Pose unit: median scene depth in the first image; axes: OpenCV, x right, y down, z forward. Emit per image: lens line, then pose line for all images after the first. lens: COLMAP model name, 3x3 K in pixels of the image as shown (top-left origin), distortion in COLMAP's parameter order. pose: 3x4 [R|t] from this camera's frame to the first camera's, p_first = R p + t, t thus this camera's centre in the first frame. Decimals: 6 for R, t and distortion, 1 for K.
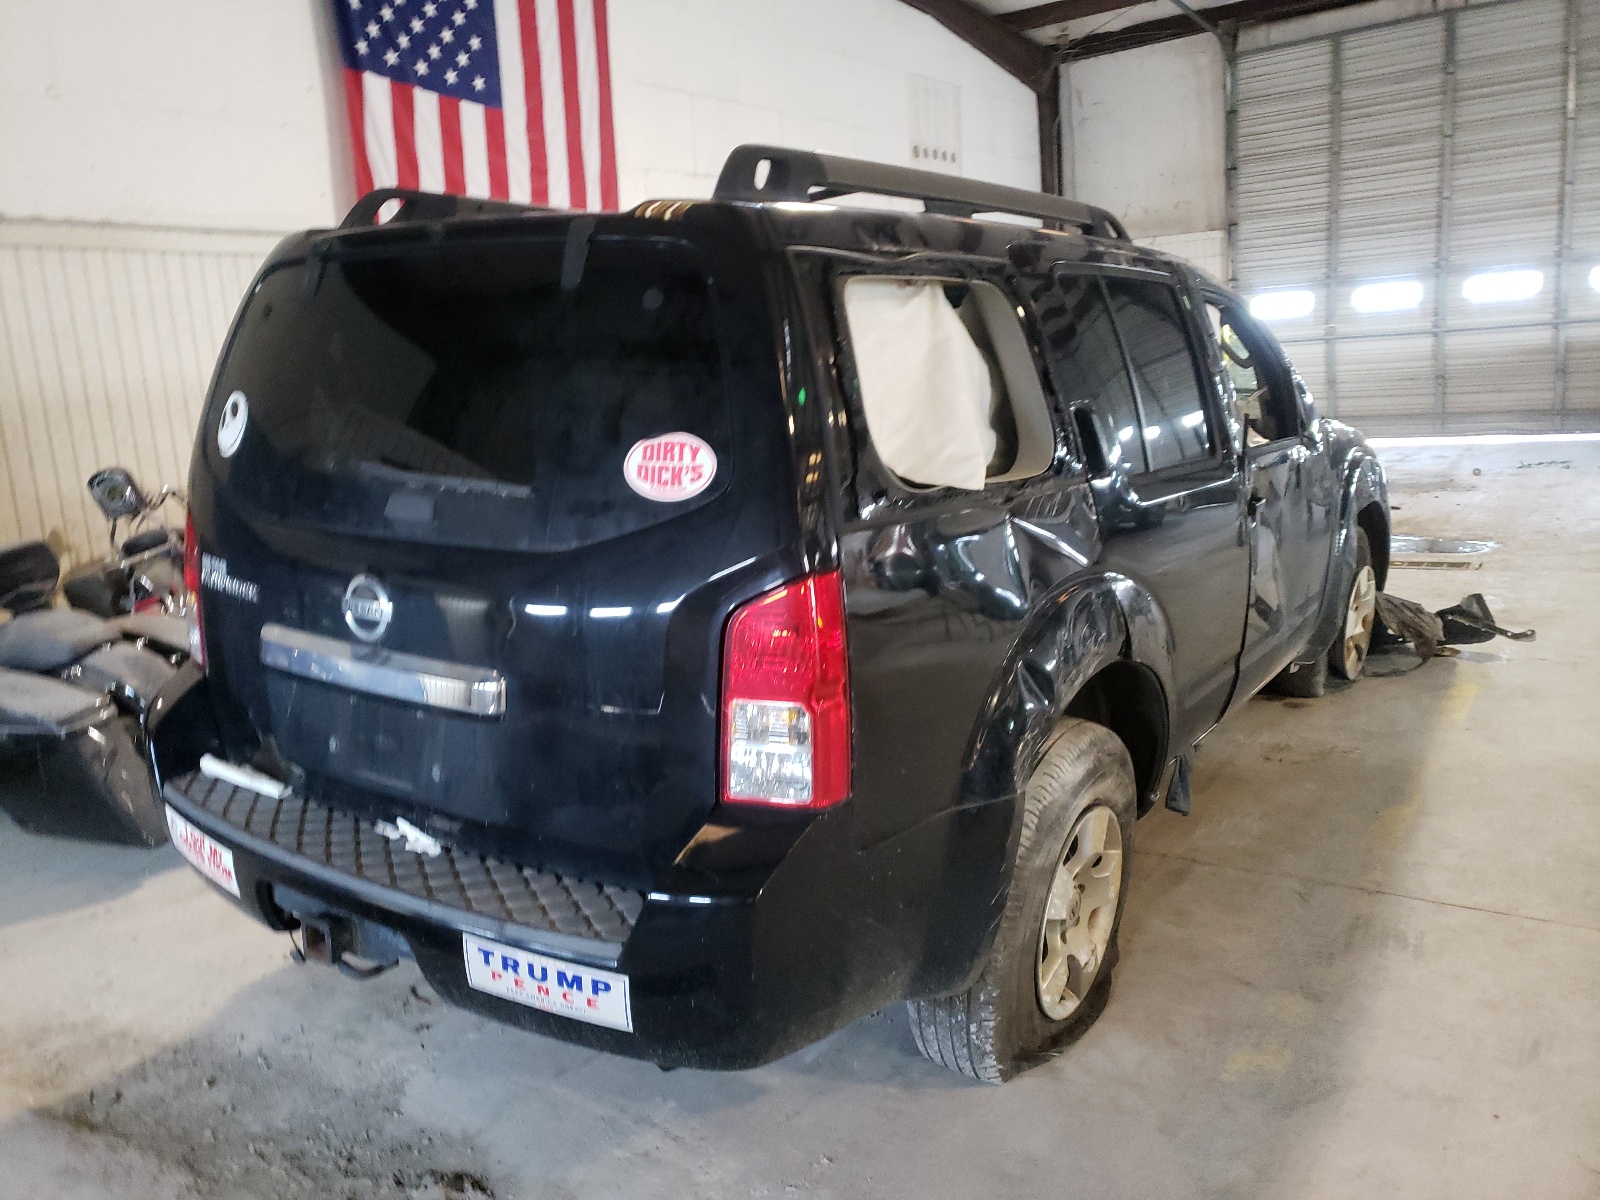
lens RADIAL K [[1223.2, 0, 795.7], [0, 1223.2, 595.7], [0, 0, 1]] dist [0.004756, 0.000728]
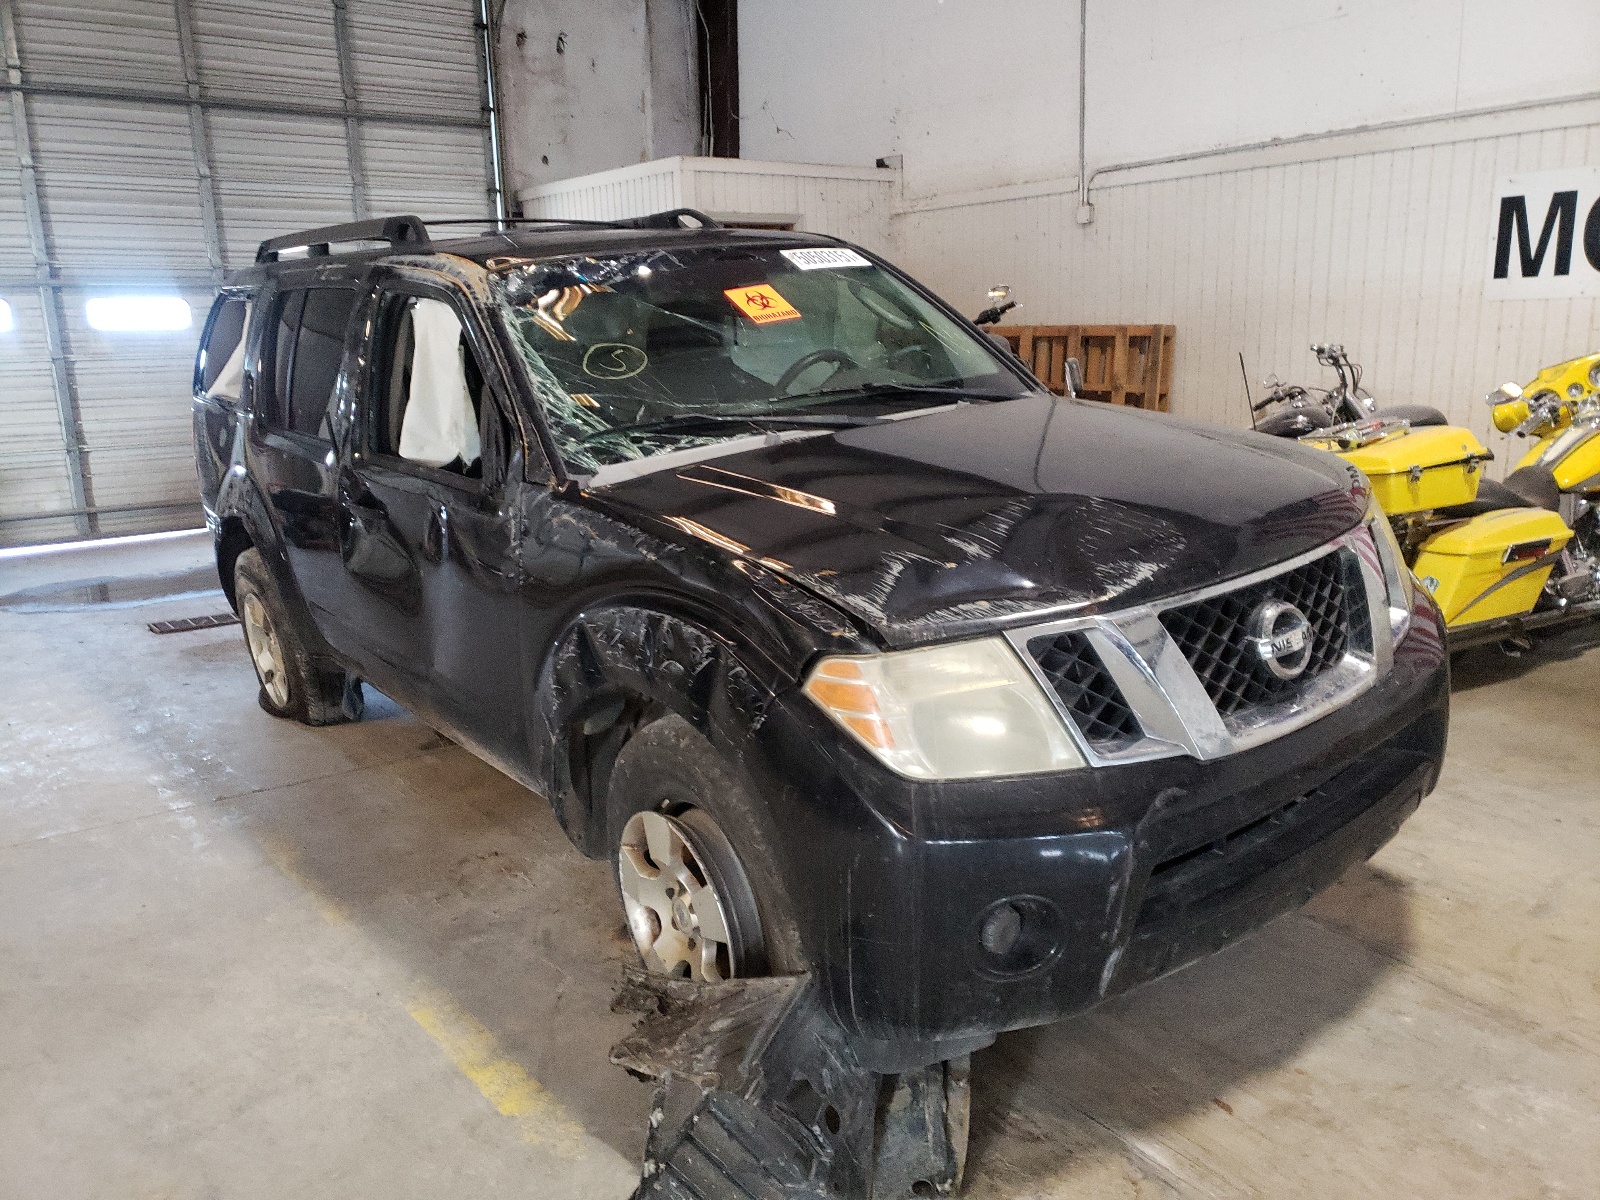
lens RADIAL K [[1219.6, 0, 800.4], [0, 1219.6, 607.9], [0, 0, 1]] dist [0.005268, 0.001062]
pose [[-0.280487, 0.297109, -0.912718, 0.957688], [-0.129549, 0.930470, 0.342700, -0.312006], [0.951075, 0.214365, -0.222494, 1.239045]]
